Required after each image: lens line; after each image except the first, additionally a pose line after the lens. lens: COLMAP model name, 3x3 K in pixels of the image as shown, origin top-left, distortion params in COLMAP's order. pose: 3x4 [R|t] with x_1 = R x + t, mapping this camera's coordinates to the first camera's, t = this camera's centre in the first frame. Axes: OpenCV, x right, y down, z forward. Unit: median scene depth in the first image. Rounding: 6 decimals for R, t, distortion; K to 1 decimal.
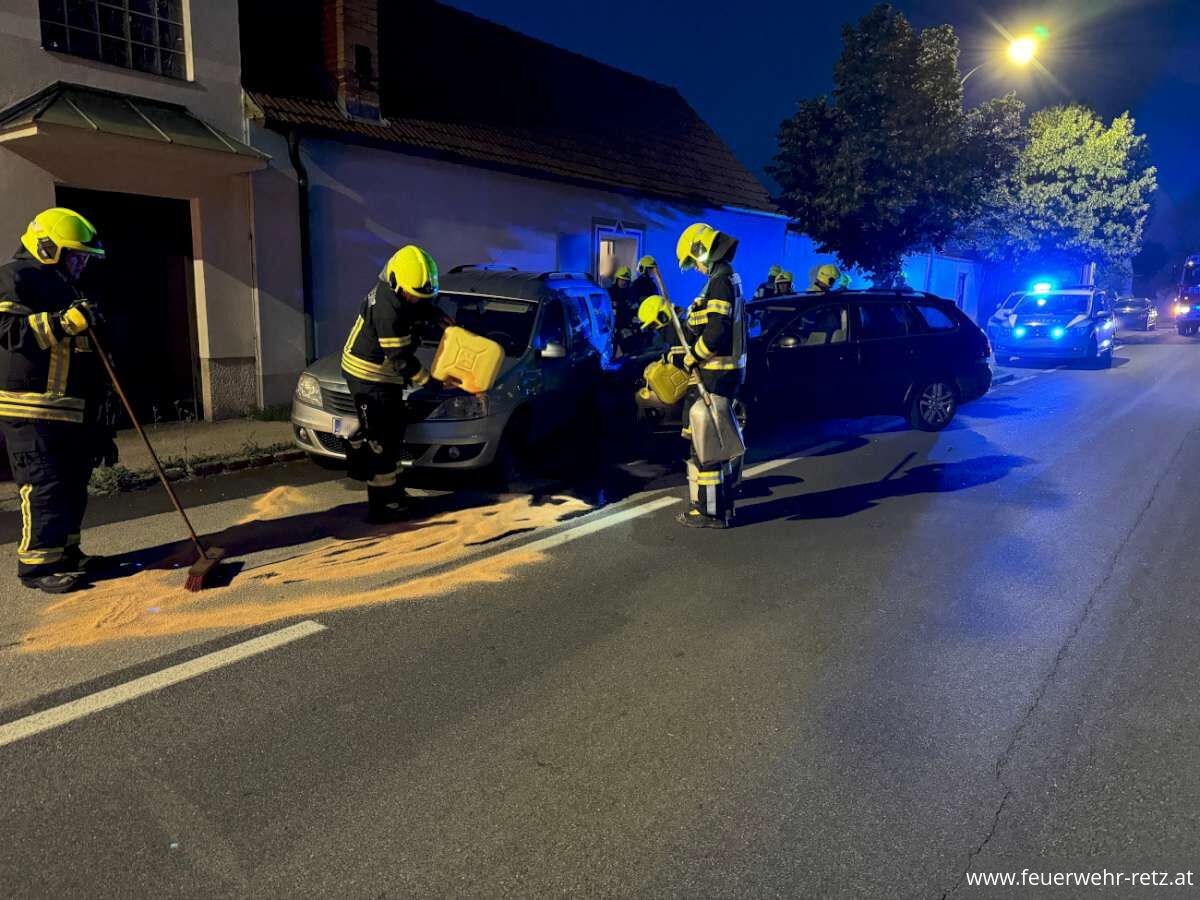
lens RADIAL K [[845.8, 0, 596.6], [0, 845.8, 450.0], [0, 0, 1]] dist [-0.013885, -0.002014]
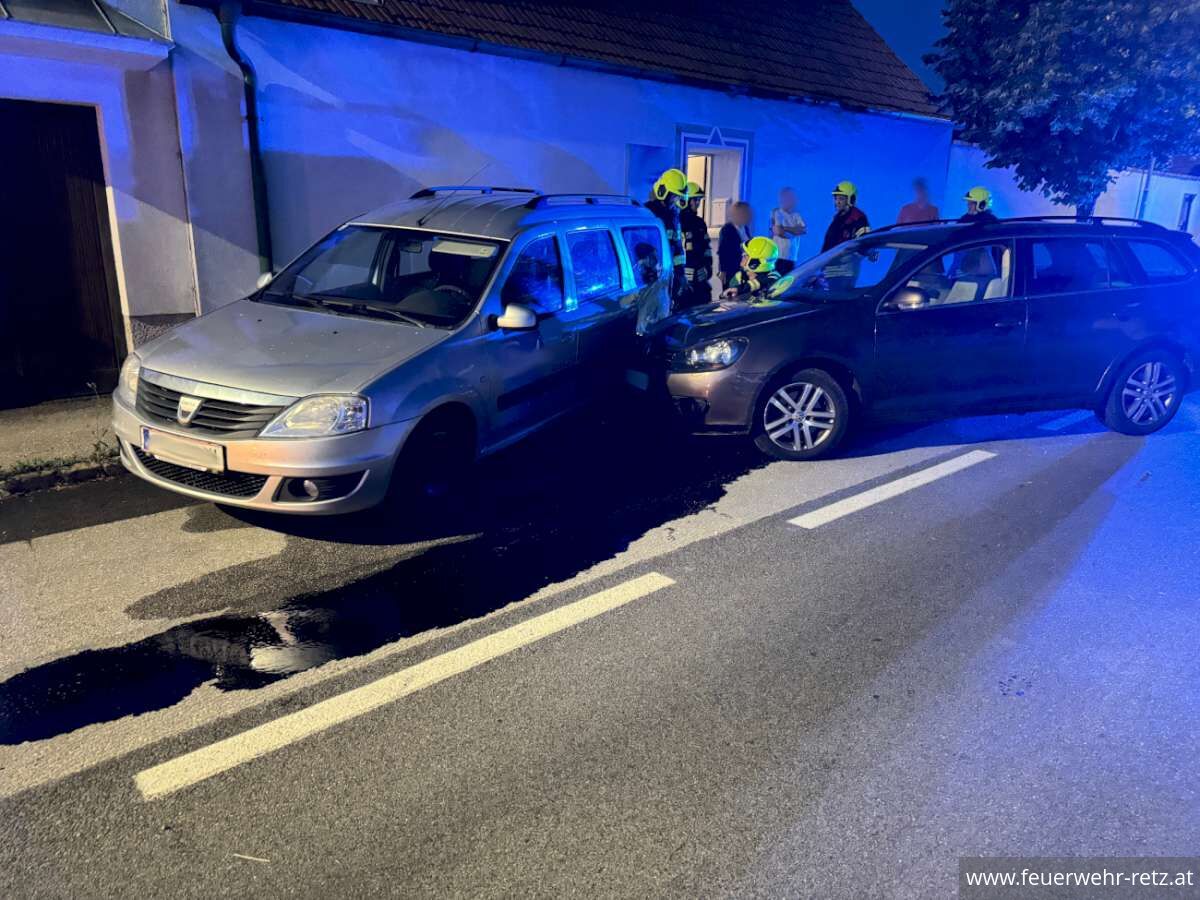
lens RADIAL K [[845.8, 0, 605.0], [0, 845.8, 450.7], [0, 0, 1]] dist [-0.013885, -0.002014]
pose [[0.983833, 0.038818, -0.174831, 0.072654], [-0.024529, 0.996234, 0.083160, -0.038542], [0.177400, -0.077527, 0.981080, 0.198323]]
